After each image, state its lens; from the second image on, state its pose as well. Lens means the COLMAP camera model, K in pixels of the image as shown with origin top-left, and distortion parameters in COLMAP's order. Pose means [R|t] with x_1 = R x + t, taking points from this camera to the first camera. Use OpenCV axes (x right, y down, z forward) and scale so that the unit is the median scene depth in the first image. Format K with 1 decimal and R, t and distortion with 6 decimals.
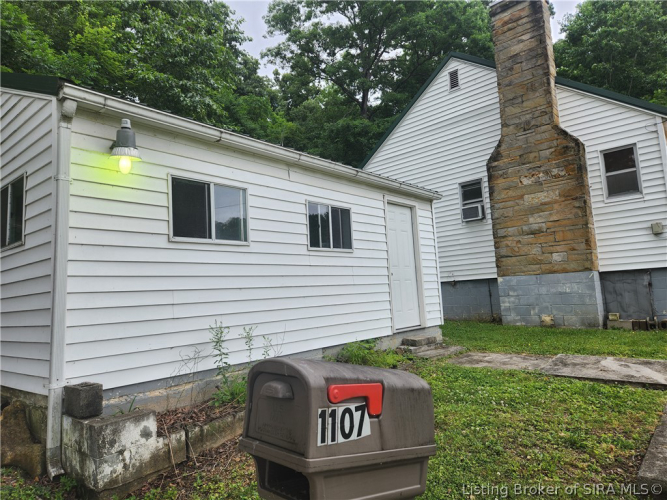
lens RADIAL K [[462.7, 0, 333.5], [0, 462.7, 250.0], [0, 0, 1]] dist [0.023779, 0.001332]
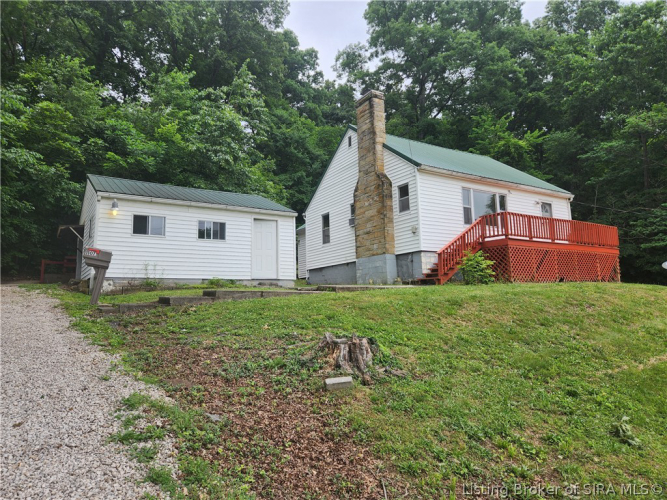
lens RADIAL K [[450.9, 0, 333.5], [0, 450.9, 250.0], [0, 0, 1]] dist [0.026812, -0.001825]
pose [[0.963263, -0.000450, -0.268558, 0.848993], [-0.002910, 0.999922, -0.012114, 0.053811], [0.268543, 0.012450, 0.963187, -0.752735]]
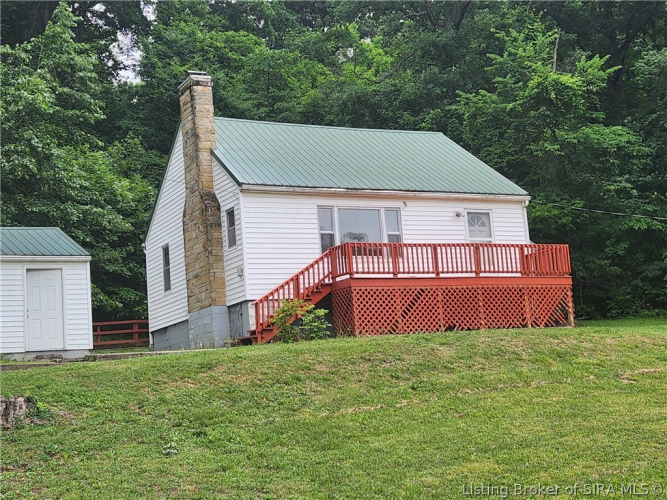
lens RADIAL K [[1061.0, 0, 333.5], [0, 1061.0, 250.0], [0, 0, 1]] dist [0.103429, -0.068917]
pose [[0.938427, -0.063450, -0.339600, 1.943216], [0.054643, 0.997877, -0.035444, 0.014196], [0.341128, 0.014705, 0.939902, -1.726678]]
